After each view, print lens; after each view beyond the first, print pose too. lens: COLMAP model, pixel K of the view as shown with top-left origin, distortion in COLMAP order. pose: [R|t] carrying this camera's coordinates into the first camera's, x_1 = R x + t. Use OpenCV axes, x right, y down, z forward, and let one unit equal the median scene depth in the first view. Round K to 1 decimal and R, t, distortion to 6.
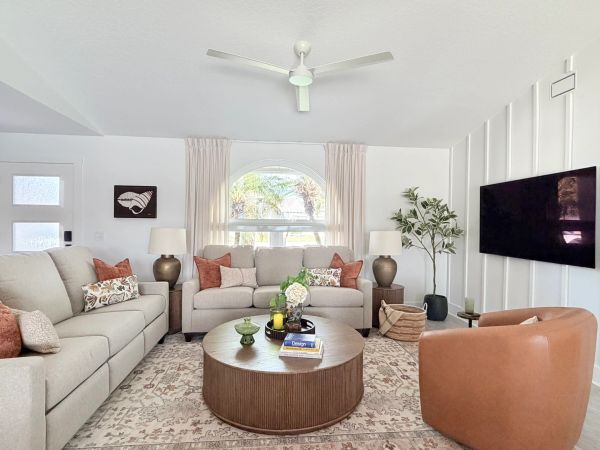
lens RADIAL K [[329.7, 0, 300.2], [0, 329.7, 223.3], [0, 0, 1]] dist [0.016662, 0.000747]
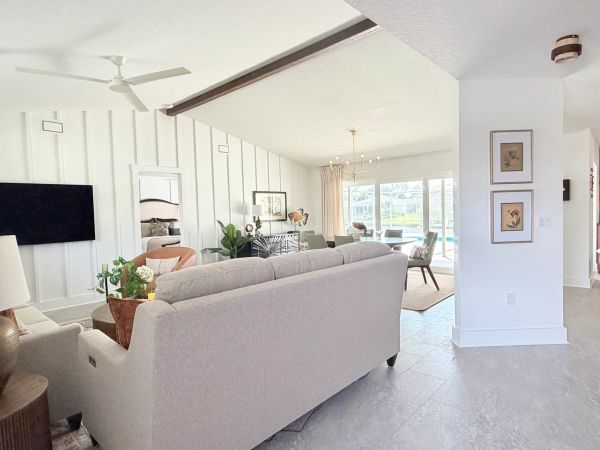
lens RADIAL K [[354.0, 0, 302.3], [0, 354.0, 225.7], [0, 0, 1]] dist [-0.007993, -0.002417]
pose [[-0.652452, -0.027951, 0.757314, -1.104707], [0.021528, 0.998233, 0.055390, -0.022678], [-0.757524, 0.052442, -0.650697, 1.124918]]
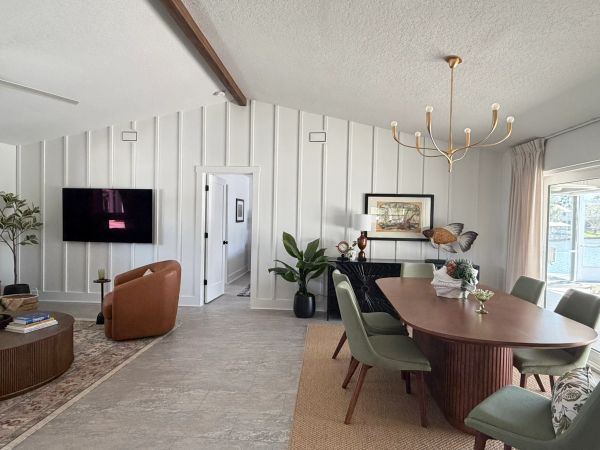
lens RADIAL K [[354.0, 0, 297.2], [0, 354.0, 225.7], [0, 0, 1]] dist [-0.007993, -0.002417]
pose [[0.185983, -0.035458, 0.981913, -0.748632], [-0.013538, 0.999161, 0.038645, -0.041017], [-0.982460, -0.020480, 0.185347, -0.145303]]
